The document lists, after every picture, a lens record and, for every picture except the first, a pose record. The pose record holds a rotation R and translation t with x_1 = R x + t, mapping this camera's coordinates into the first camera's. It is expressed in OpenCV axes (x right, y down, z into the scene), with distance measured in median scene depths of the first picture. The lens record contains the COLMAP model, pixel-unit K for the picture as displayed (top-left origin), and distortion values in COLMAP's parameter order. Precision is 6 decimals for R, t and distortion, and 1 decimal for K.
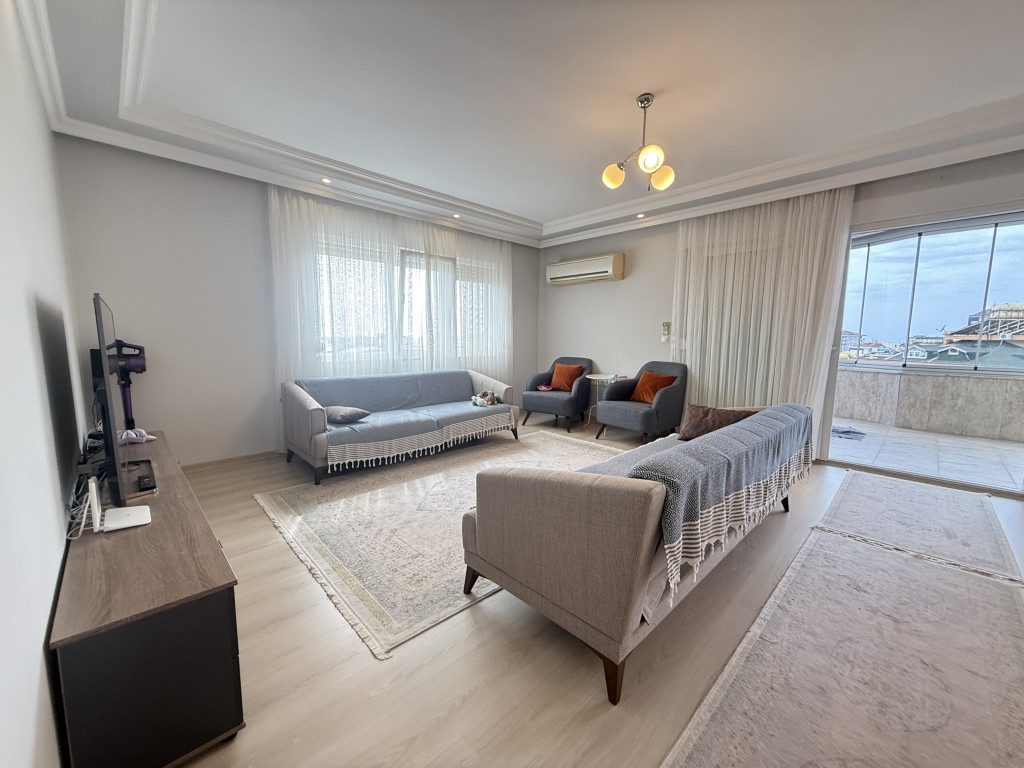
lens RADIAL K [[408.2, 0, 510.4], [0, 408.2, 386.2], [0, 0, 1]] dist [-0.003108, 0.000030]
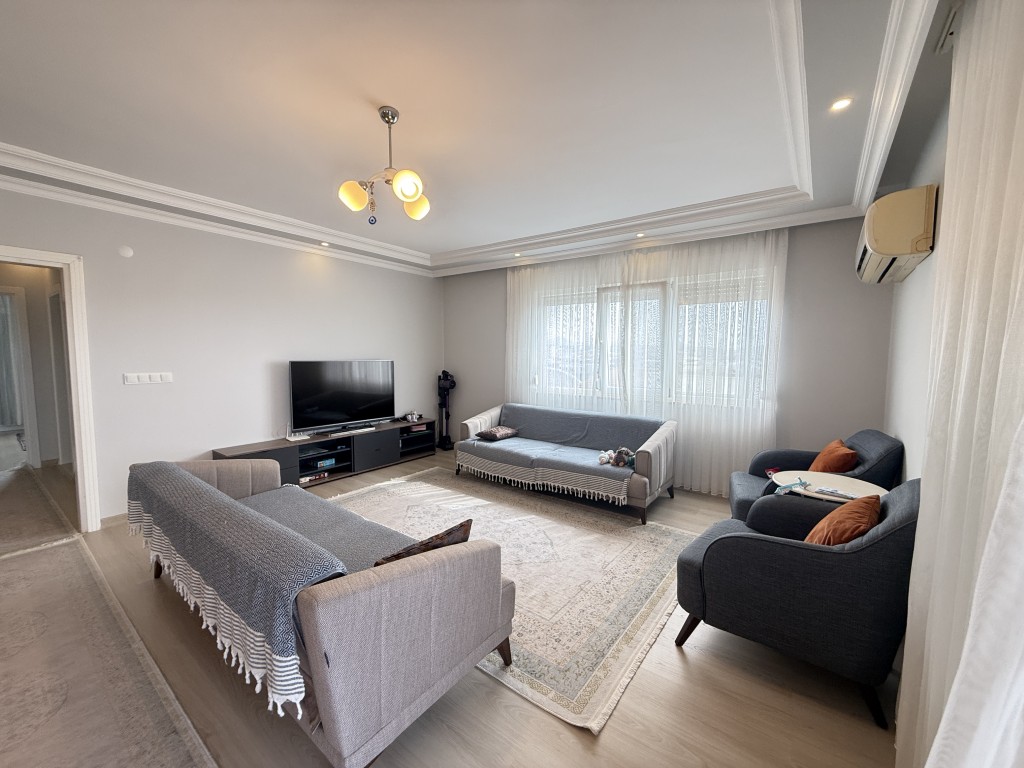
lens RADIAL K [[408.2, 0, 511.6], [0, 408.2, 384.3], [0, 0, 1]] dist [-0.003108, 0.000030]
pose [[0.161832, 0.067176, -0.984529, 0.764826], [-0.128023, 0.990678, 0.046551, -0.134419], [0.978479, 0.118509, 0.168923, 0.721391]]
